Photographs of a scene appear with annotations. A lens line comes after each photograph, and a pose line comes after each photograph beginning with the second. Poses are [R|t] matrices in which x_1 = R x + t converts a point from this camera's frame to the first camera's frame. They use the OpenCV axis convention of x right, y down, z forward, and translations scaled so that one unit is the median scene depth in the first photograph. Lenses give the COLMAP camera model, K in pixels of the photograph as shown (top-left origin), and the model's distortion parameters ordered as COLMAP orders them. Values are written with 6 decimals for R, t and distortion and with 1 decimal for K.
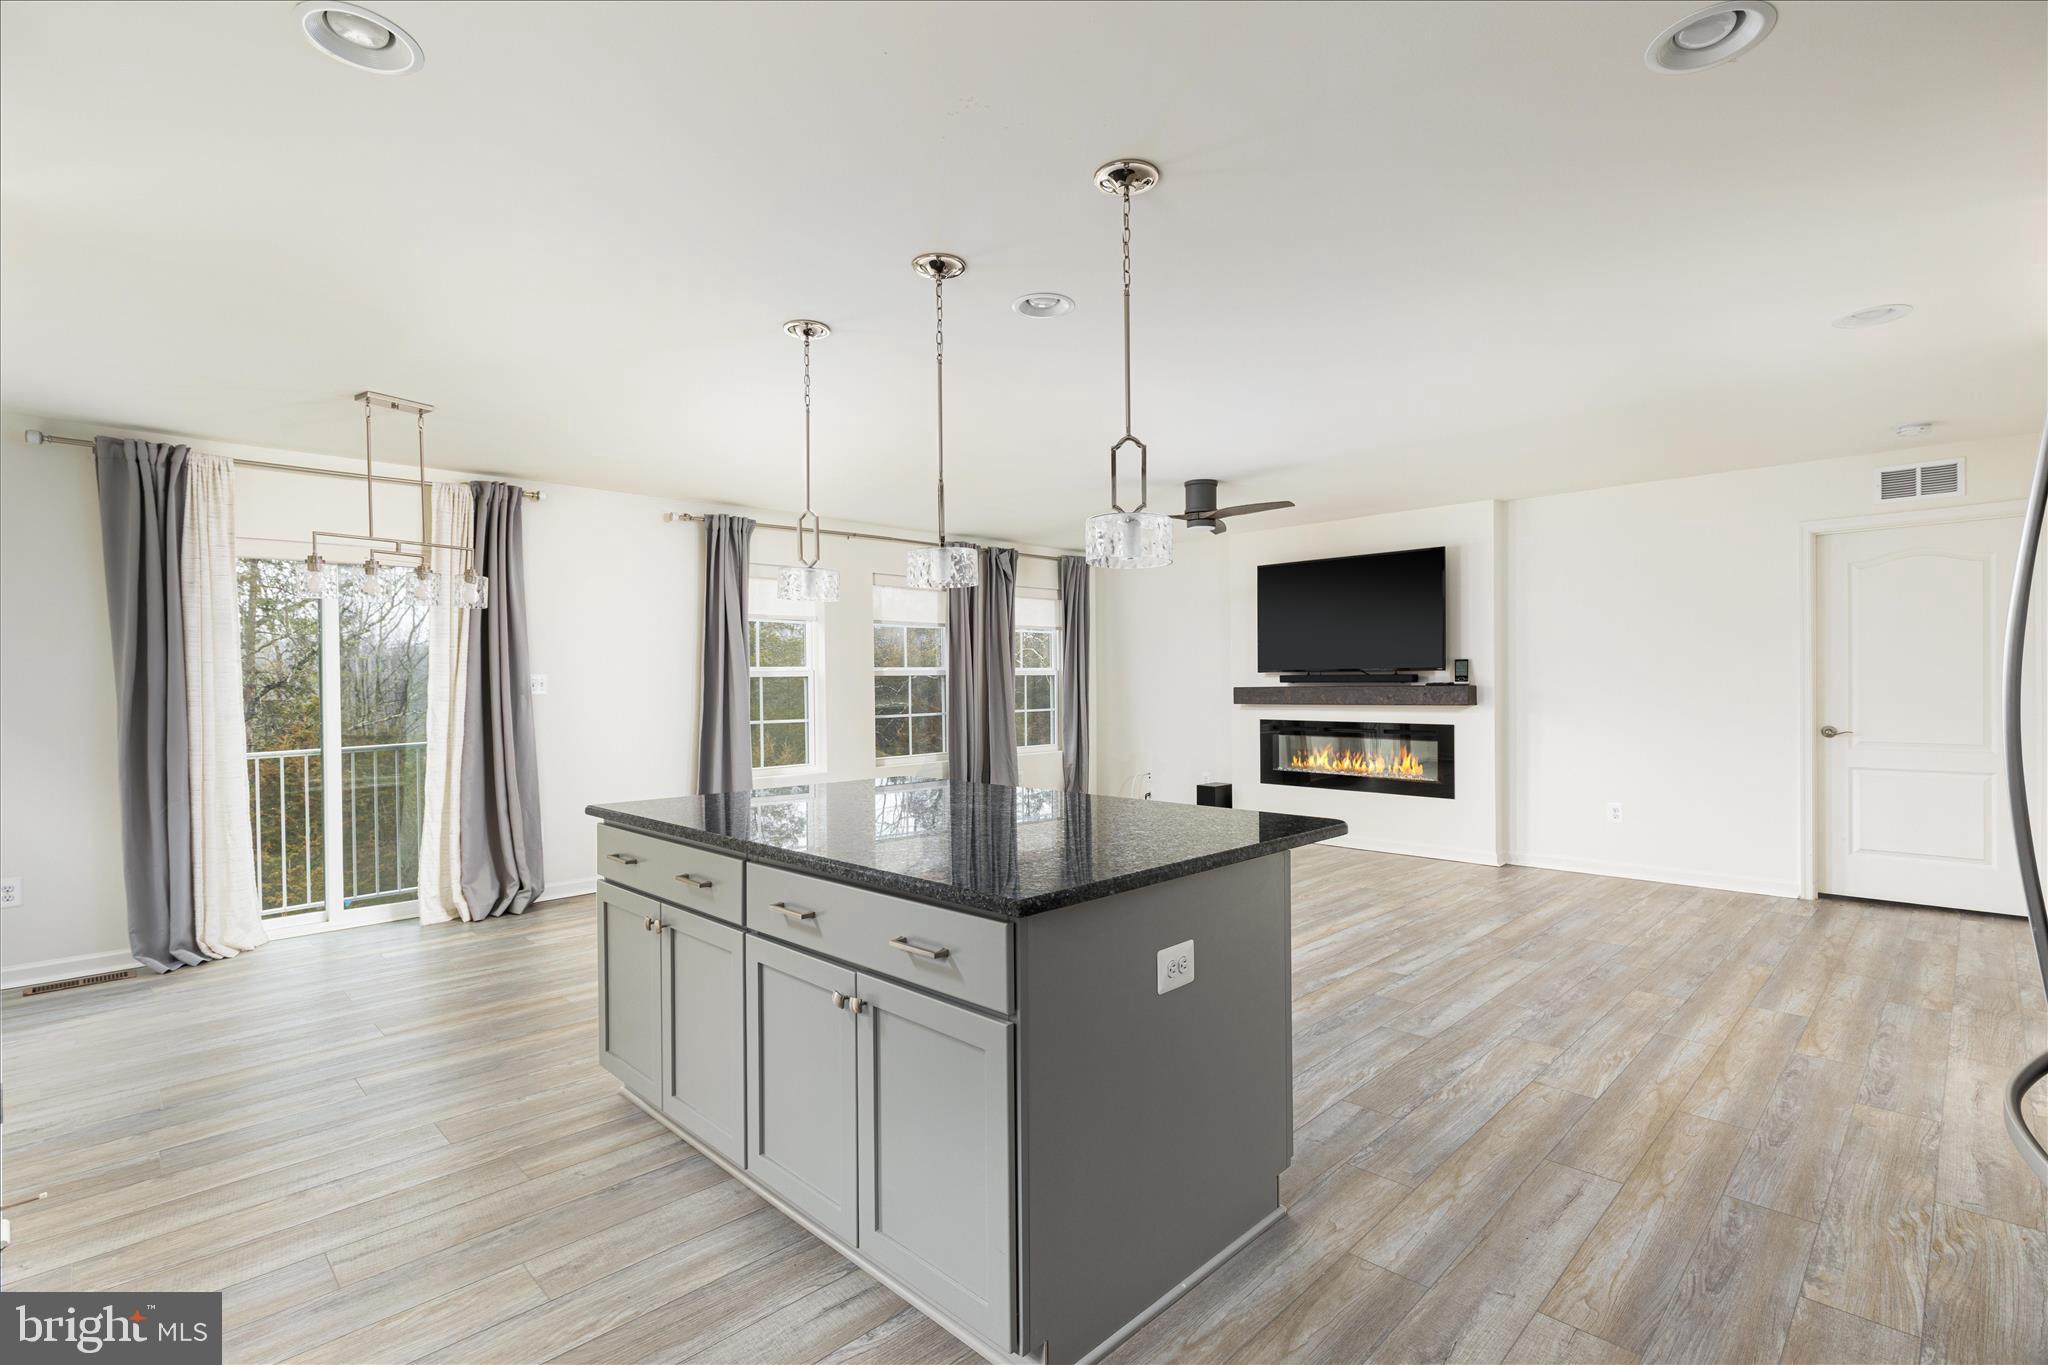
lens RADIAL K [[917.2, 0, 1027.3], [0, 917.2, 678.9], [0, 0, 1]] dist [0.012239, -0.001741]
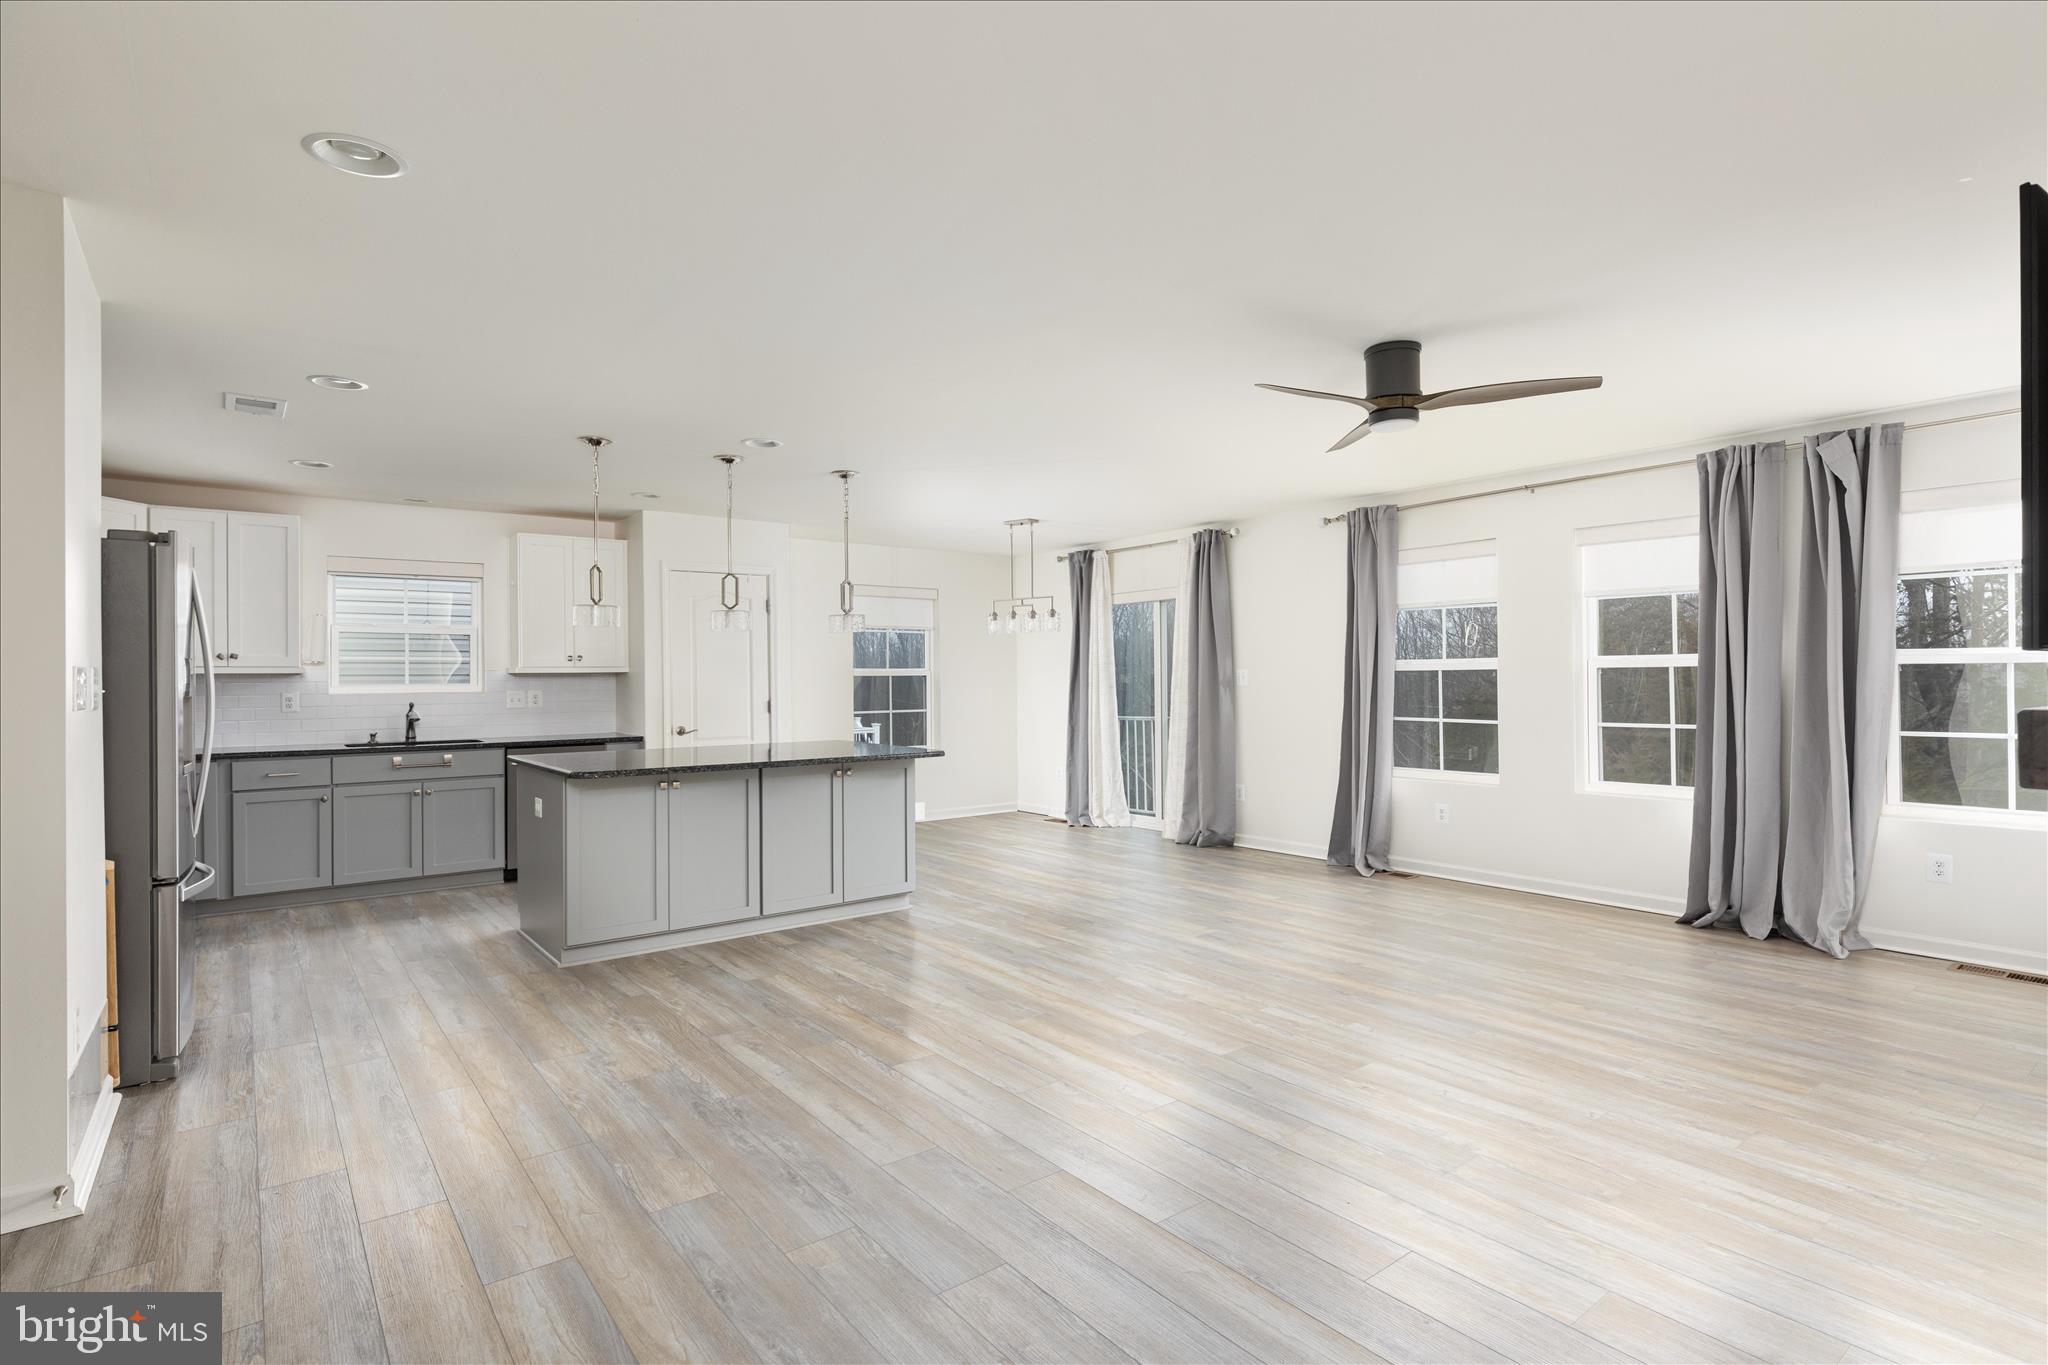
lens RADIAL K [[945.6, 0, 1026.6], [0, 945.6, 690.4], [0, 0, 1]] dist [-0.004696, -0.000662]
pose [[-0.072093, 0.019624, -0.997205, 1.319153], [0.007458, 0.999789, 0.019136, -0.007080], [0.997370, -0.006058, -0.072224, 1.305140]]
